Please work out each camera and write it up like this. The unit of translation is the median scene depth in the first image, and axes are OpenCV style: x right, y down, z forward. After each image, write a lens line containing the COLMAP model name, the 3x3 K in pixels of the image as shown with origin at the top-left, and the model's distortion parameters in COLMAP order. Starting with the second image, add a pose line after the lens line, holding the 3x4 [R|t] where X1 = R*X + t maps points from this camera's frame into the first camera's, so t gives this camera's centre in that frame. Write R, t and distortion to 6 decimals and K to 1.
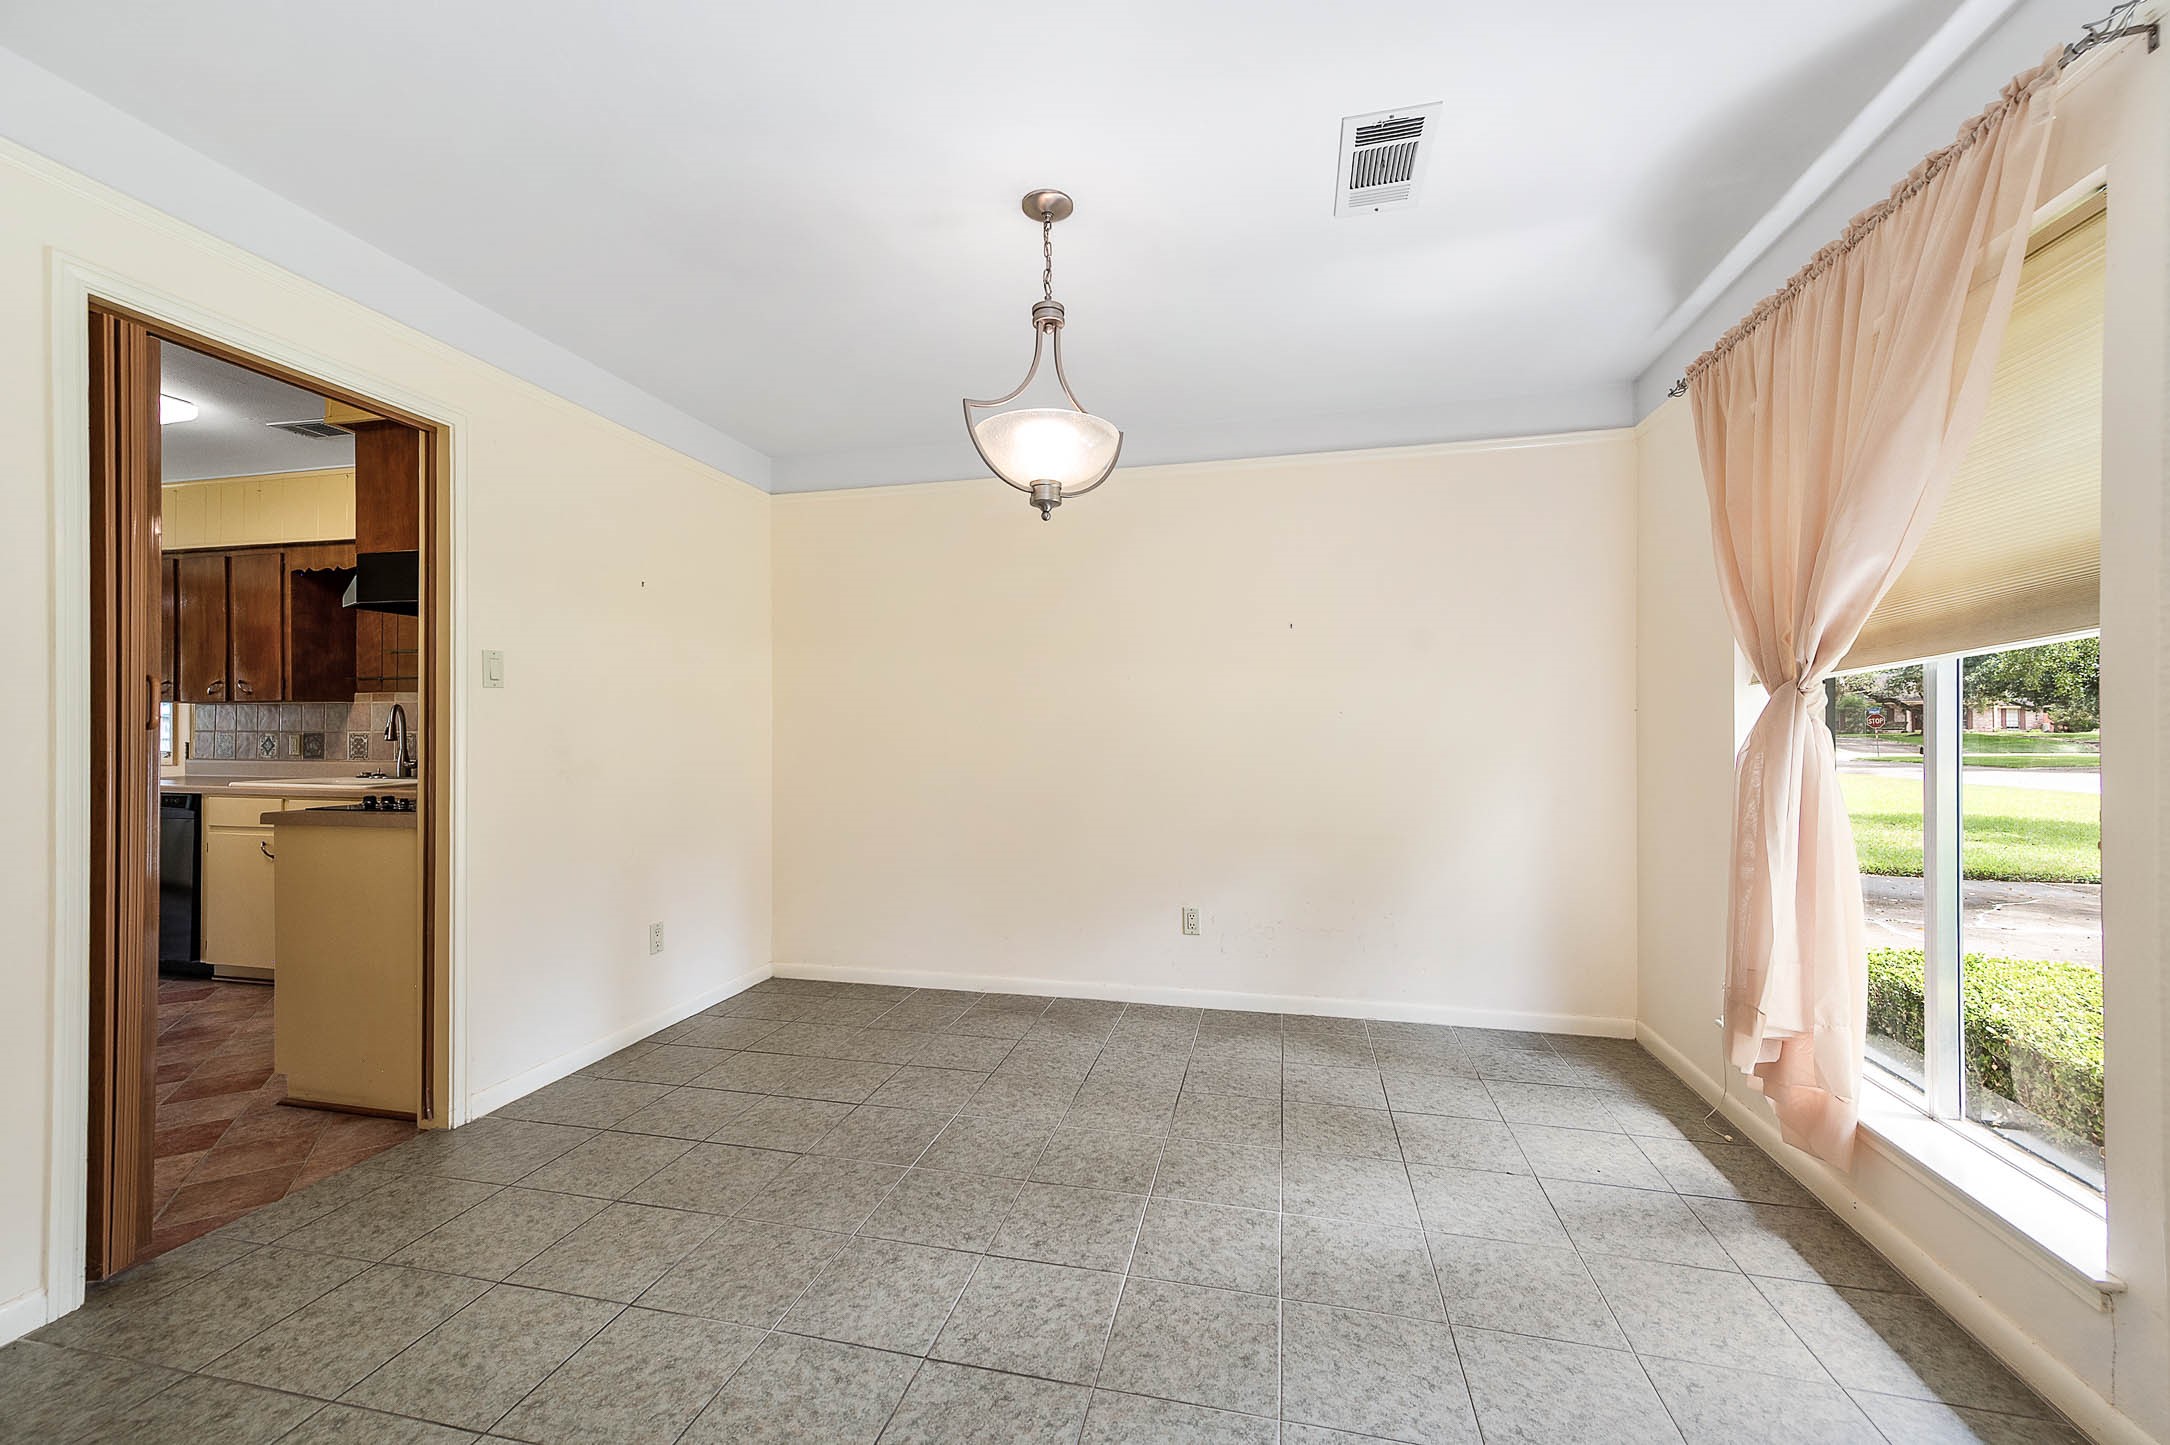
lens RADIAL K [[854.8, 0, 1079.3], [0, 854.8, 740.2], [0, 0, 1]] dist [0.013843, -0.000045]
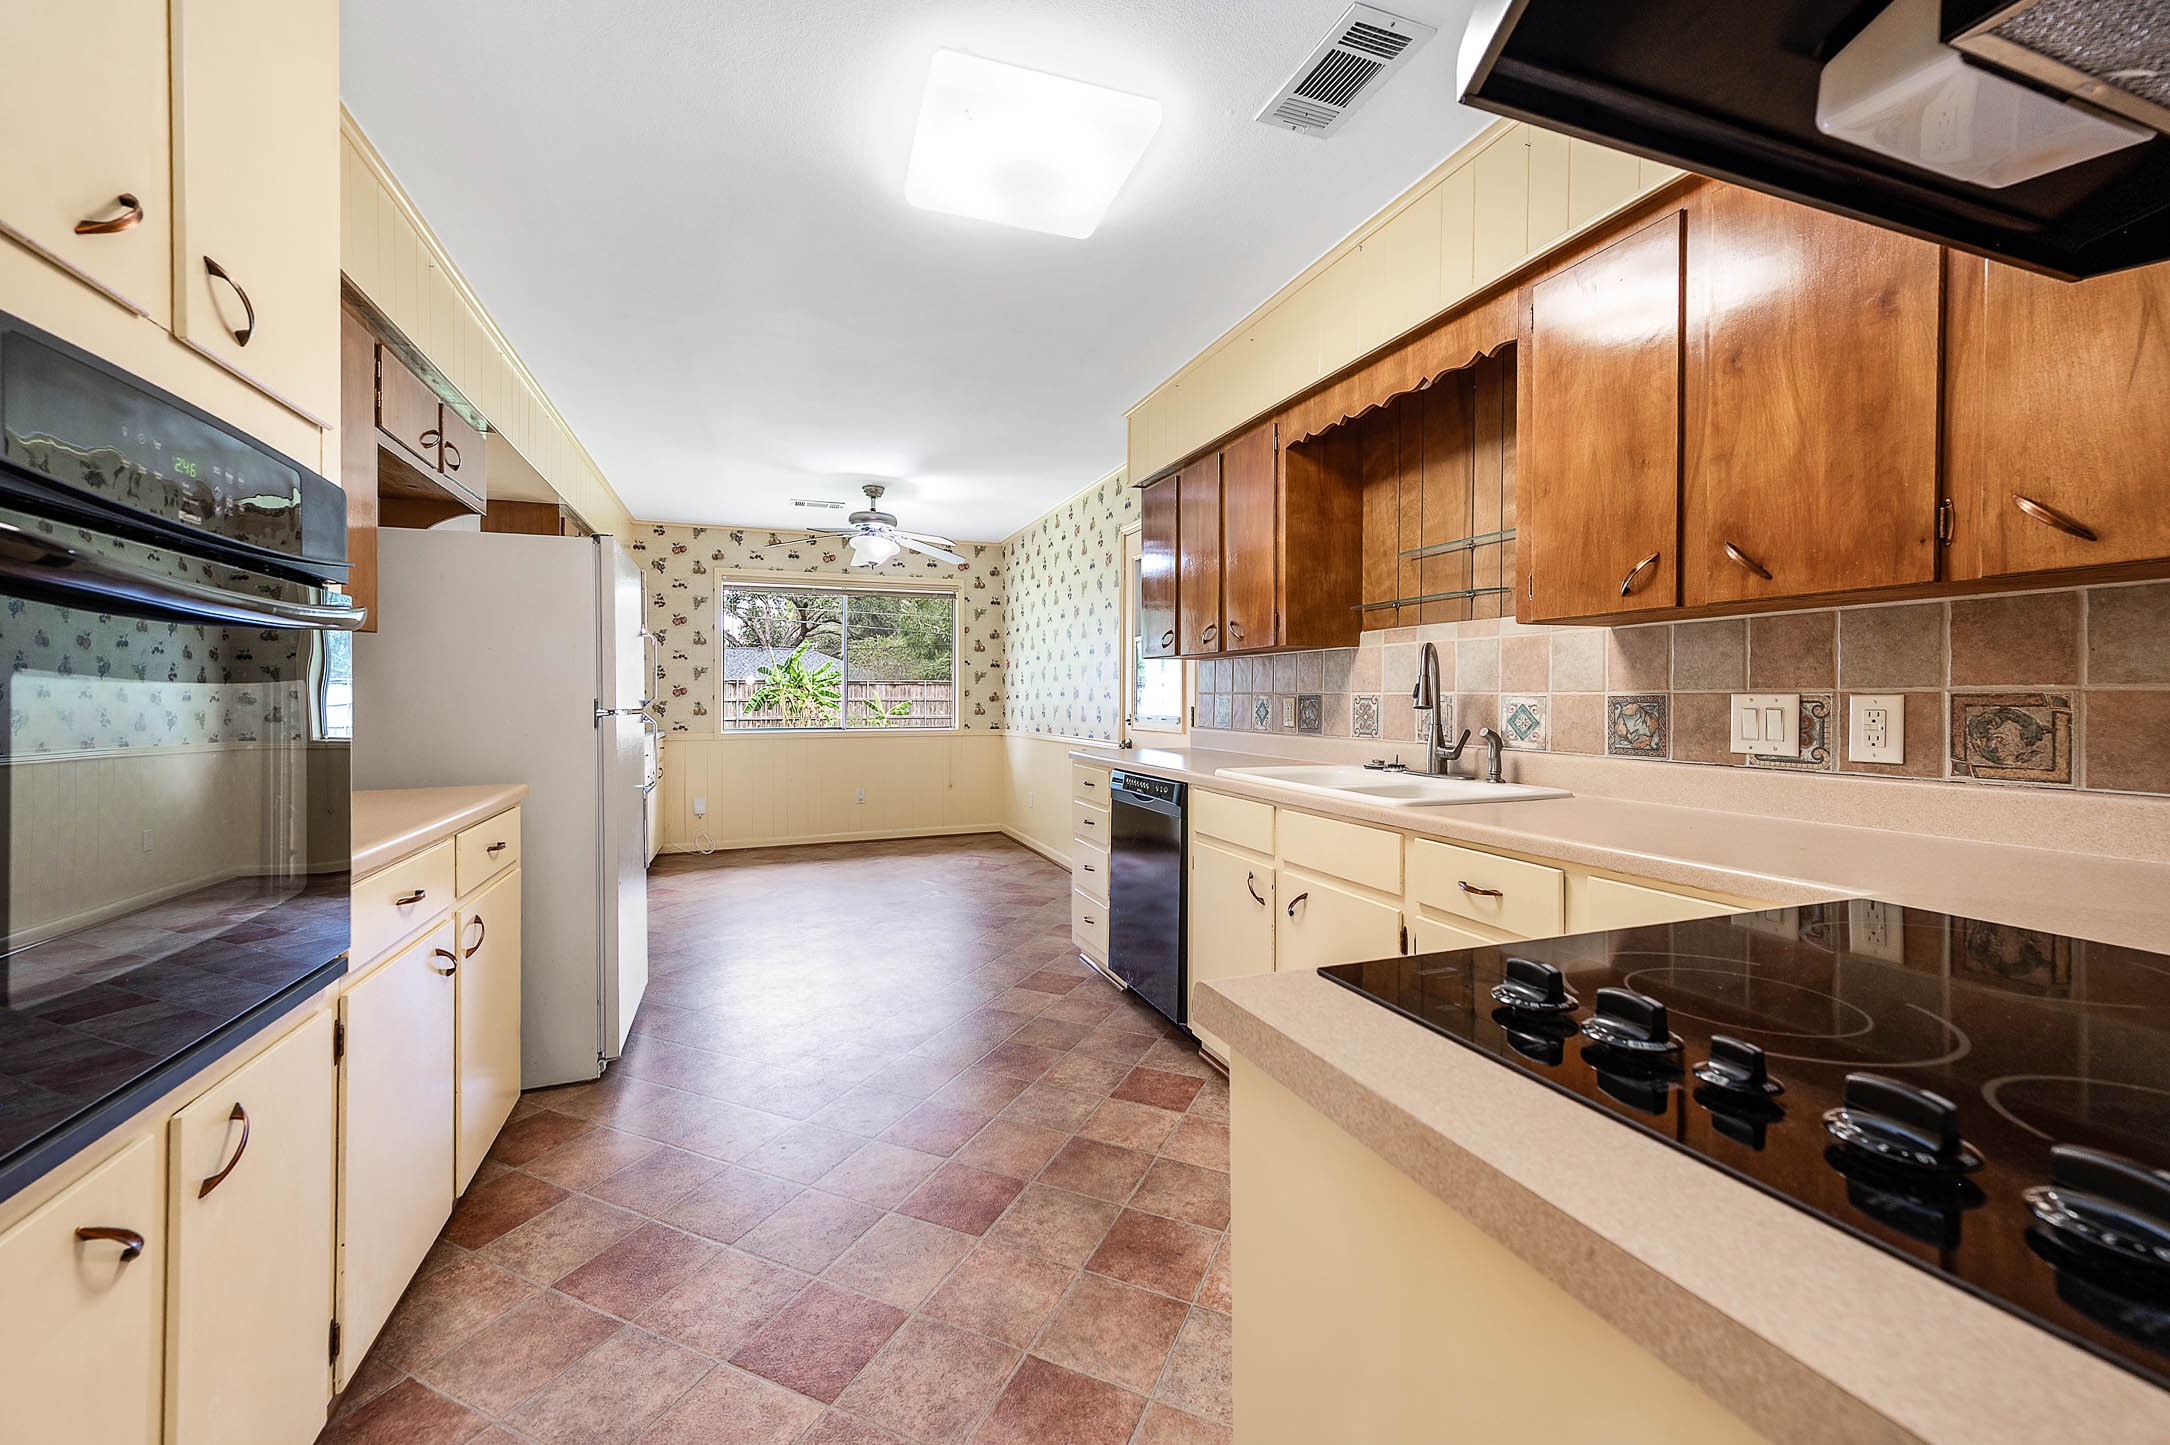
lens RADIAL K [[854.8, 0, 1081.9], [0, 854.8, 695.6], [0, 0, 1]] dist [0.013843, -0.000045]
pose [[0.559649, -0.000684, -0.828729, -0.443266], [-0.004158, 0.999985, -0.003633, -0.005095], [0.828719, 0.005479, 0.559638, 0.490758]]
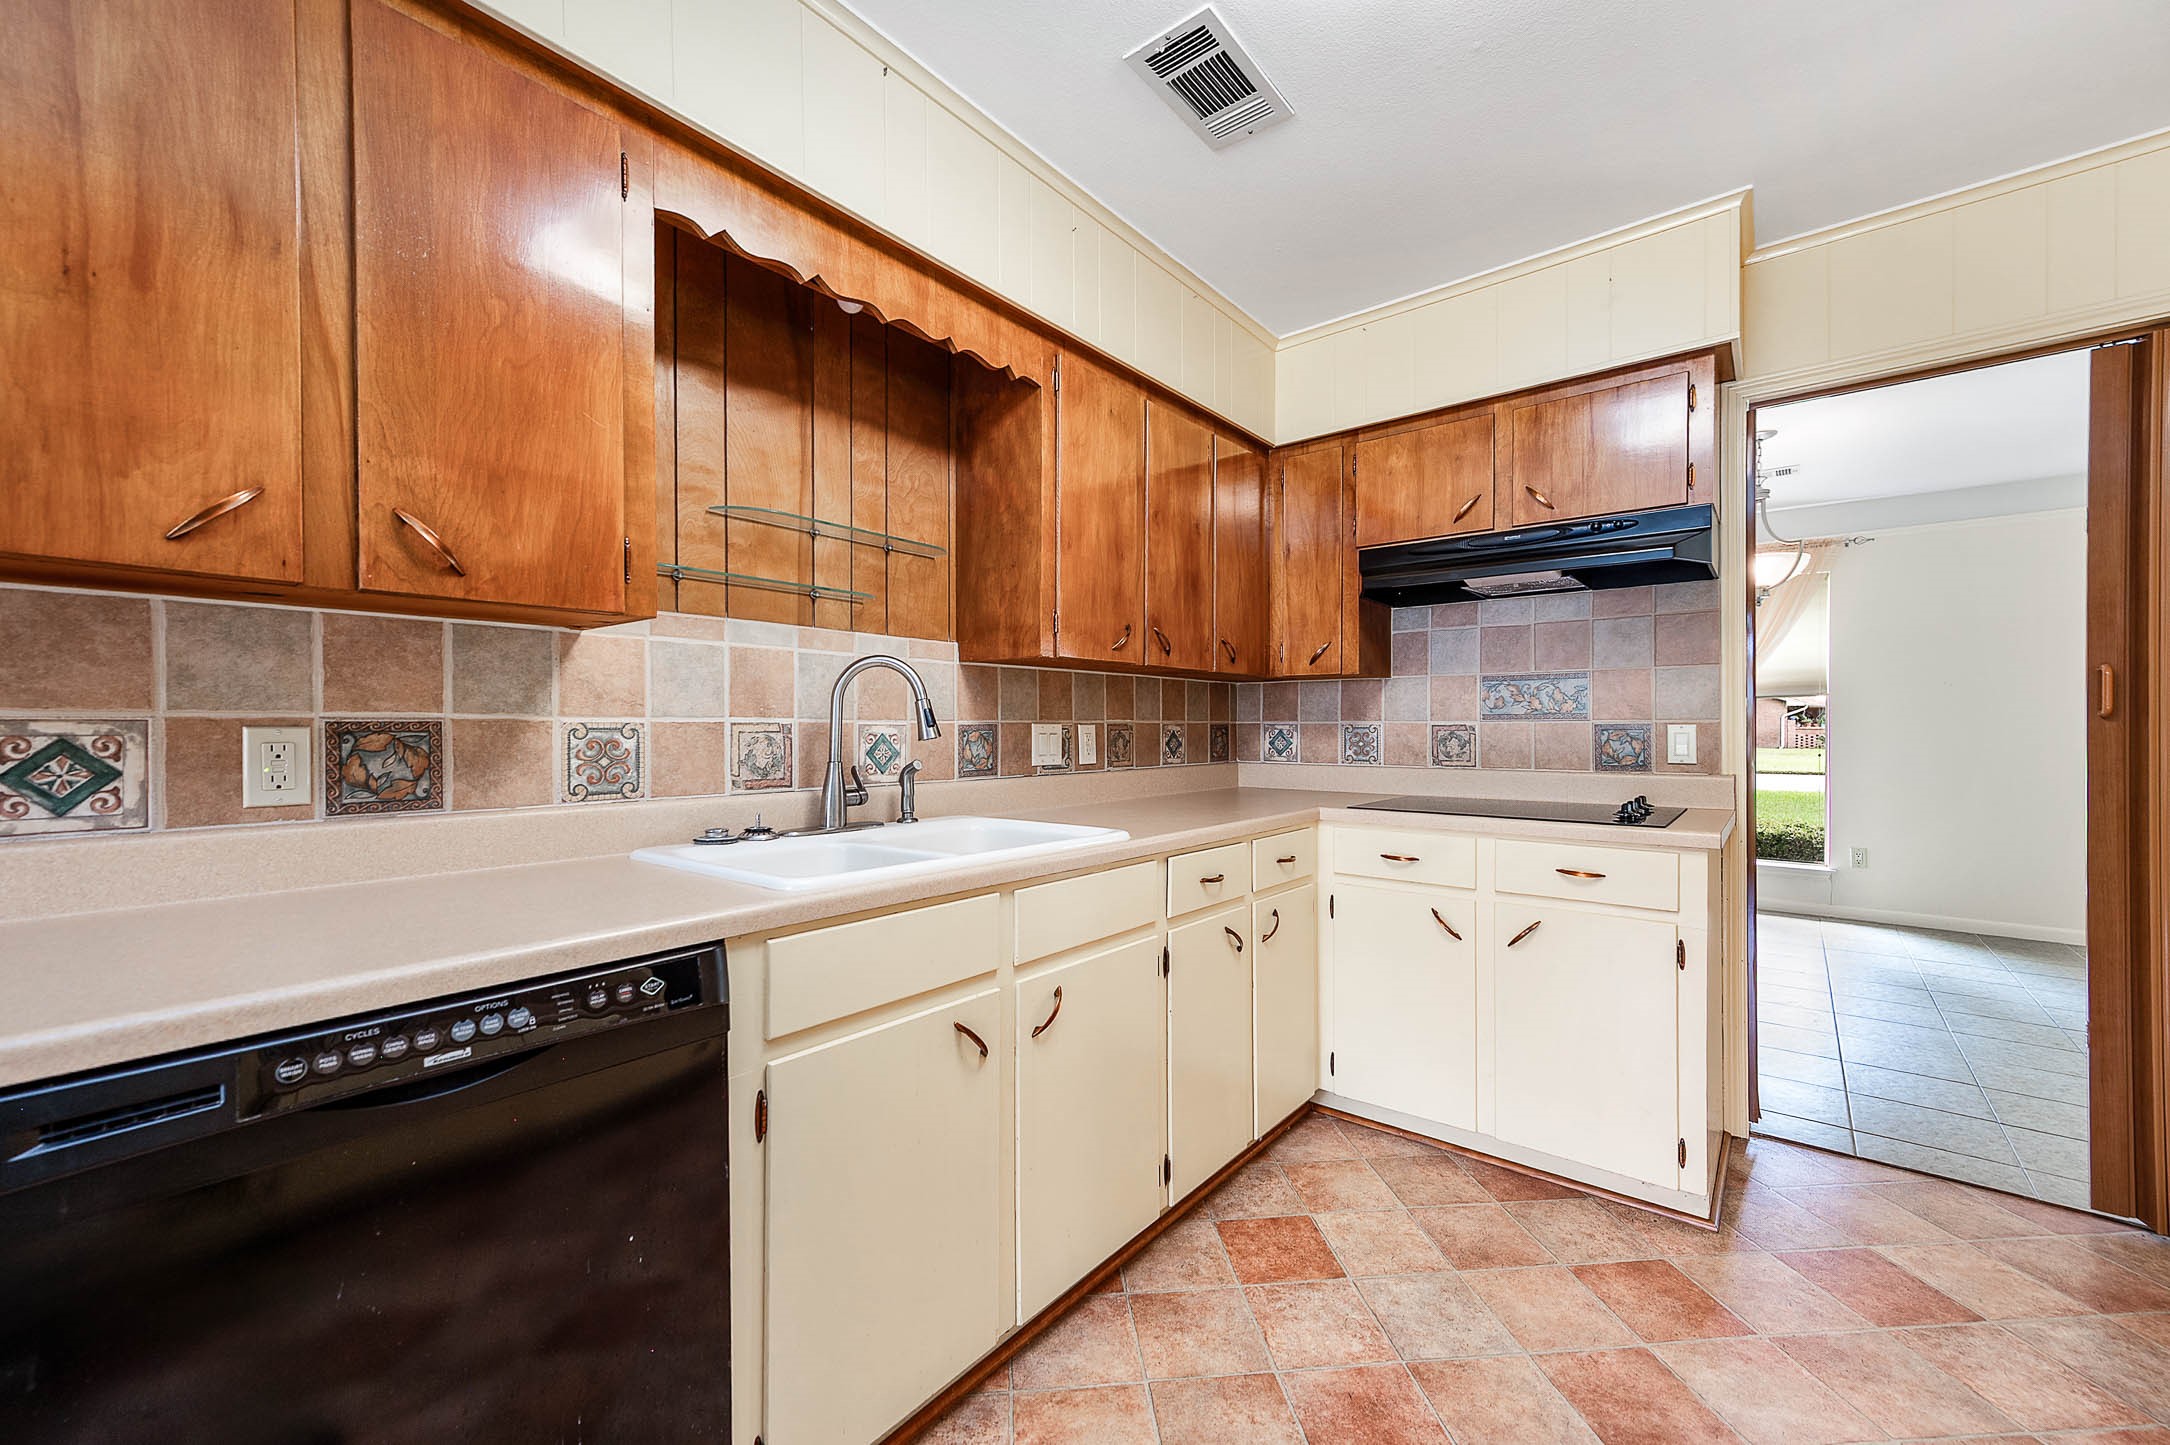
lens RADIAL K [[854.8, 0, 1098.4], [0, 854.8, 725.4], [0, 0, 1]] dist [0.013843, -0.000045]
pose [[0.435911, 0.001697, 0.899988, -1.093797], [0.005341, 0.999976, -0.004472, -0.004671], [-0.899974, 0.006757, 0.435891, 0.694403]]
